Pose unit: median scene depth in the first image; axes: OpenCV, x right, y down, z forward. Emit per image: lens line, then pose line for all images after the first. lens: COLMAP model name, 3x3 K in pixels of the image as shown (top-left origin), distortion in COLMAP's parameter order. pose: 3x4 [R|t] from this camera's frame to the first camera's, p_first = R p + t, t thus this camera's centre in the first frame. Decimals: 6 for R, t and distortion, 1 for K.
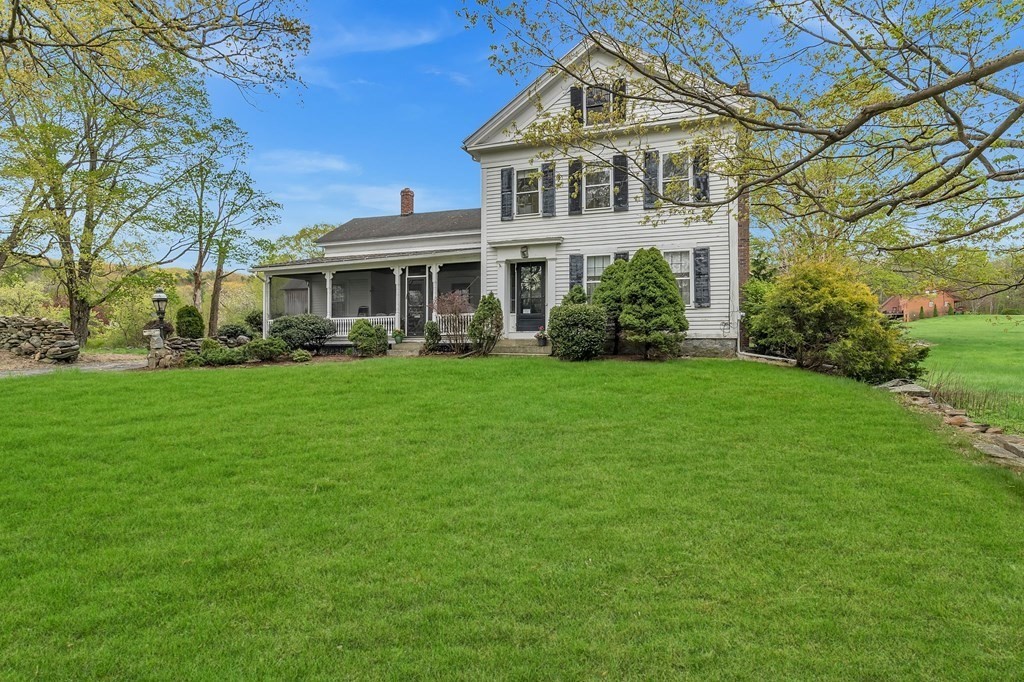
lens RADIAL K [[527.6, 0, 512.0], [0, 527.6, 341.0], [0, 0, 1]] dist [-0.000449, 0.000608]
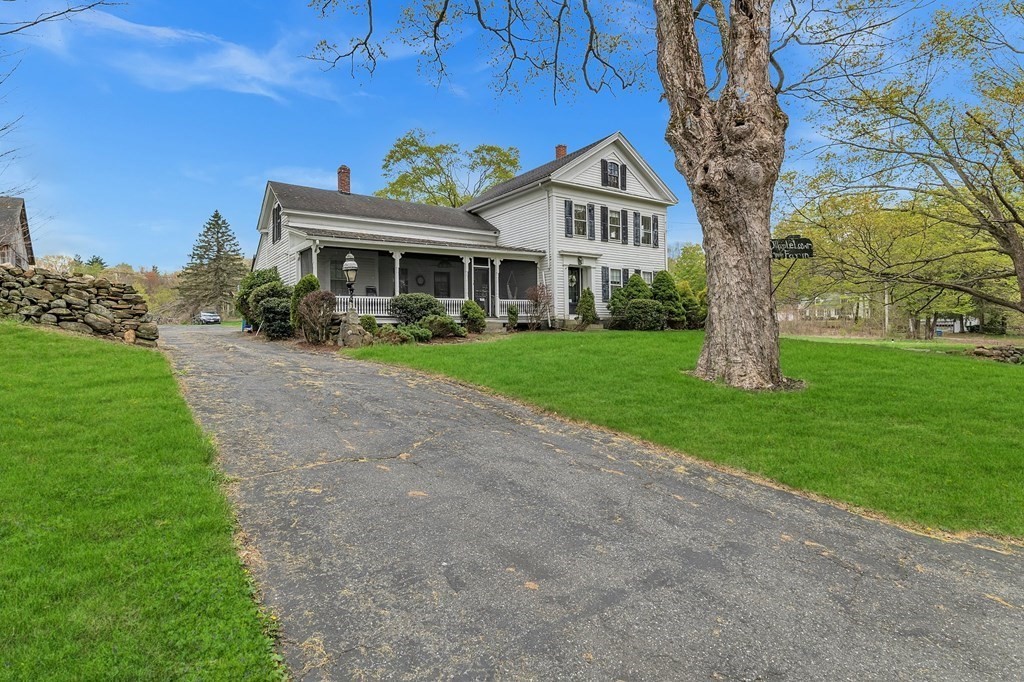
lens RADIAL K [[527.6, 0, 512.0], [0, 527.6, 341.0], [0, 0, 1]] dist [-0.000449, 0.000608]
pose [[0.586200, -0.019650, 0.809928, -1.276362], [0.006366, 0.999787, 0.019649, 0.025967], [-0.810141, -0.006362, 0.586200, 0.282709]]
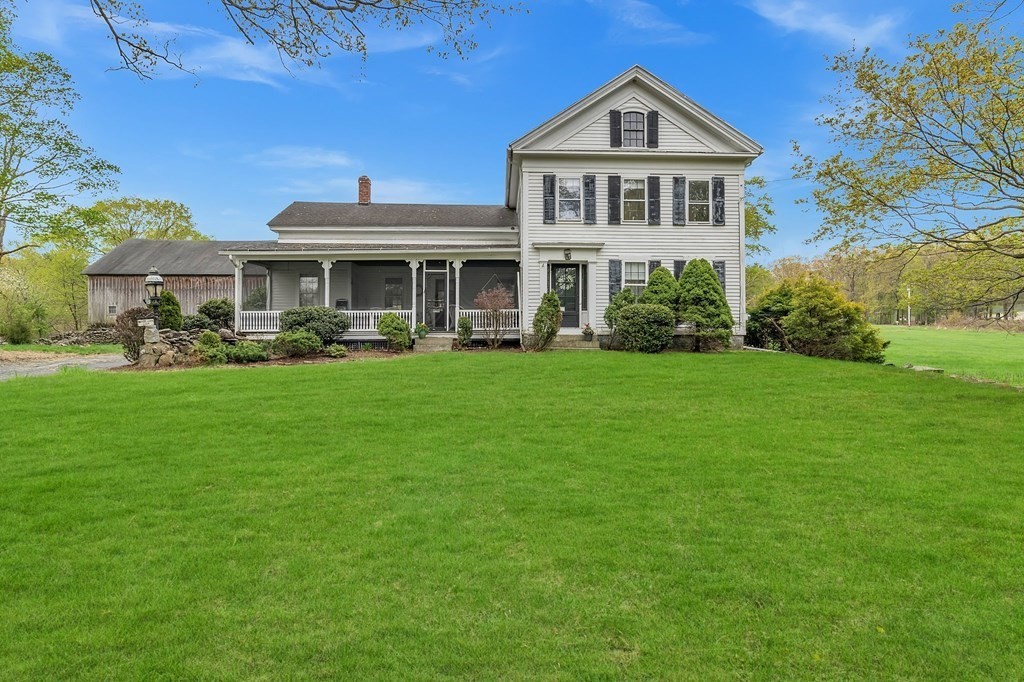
lens RADIAL K [[527.6, 0, 512.0], [0, 527.6, 341.0], [0, 0, 1]] dist [-0.000449, 0.000608]
pose [[0.927774, 0.003422, 0.373128, -0.480167], [-0.003416, 0.999994, -0.000677, 0.010486], [-0.373128, -0.000647, 0.927780, 0.036748]]
